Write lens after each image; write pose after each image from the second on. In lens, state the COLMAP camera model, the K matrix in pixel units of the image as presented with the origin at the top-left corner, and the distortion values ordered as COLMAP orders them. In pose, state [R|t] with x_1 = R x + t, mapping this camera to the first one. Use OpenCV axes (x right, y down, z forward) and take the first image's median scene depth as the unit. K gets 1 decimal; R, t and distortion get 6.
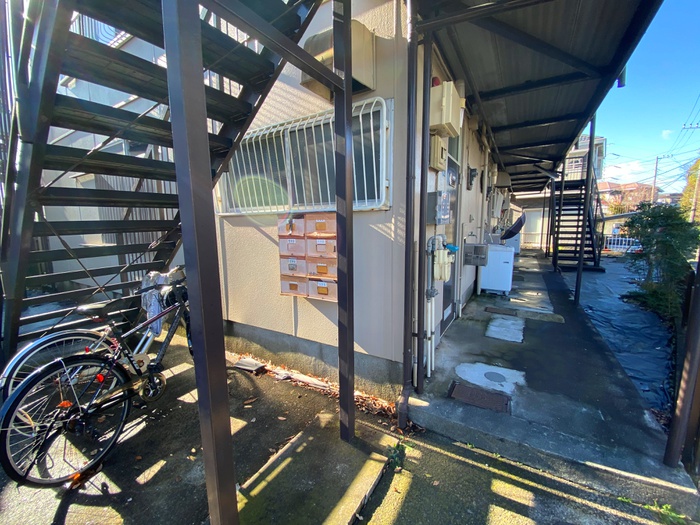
lens RADIAL K [[283.9, 0, 347.6], [0, 283.9, 261.5], [0, 0, 1]] dist [0.010750, -0.016256]
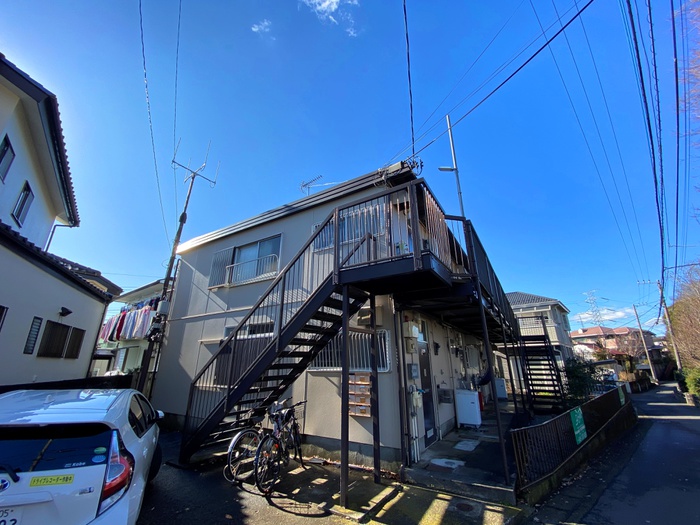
lens RADIAL K [[283.9, 0, 347.6], [0, 283.9, 261.5], [0, 0, 1]] dist [0.010750, -0.016256]
pose [[0.999801, 0.008478, -0.018055, -0.171552], [-0.015805, 0.888901, -0.457826, 0.083782], [0.012167, 0.458020, 0.888858, -1.469860]]
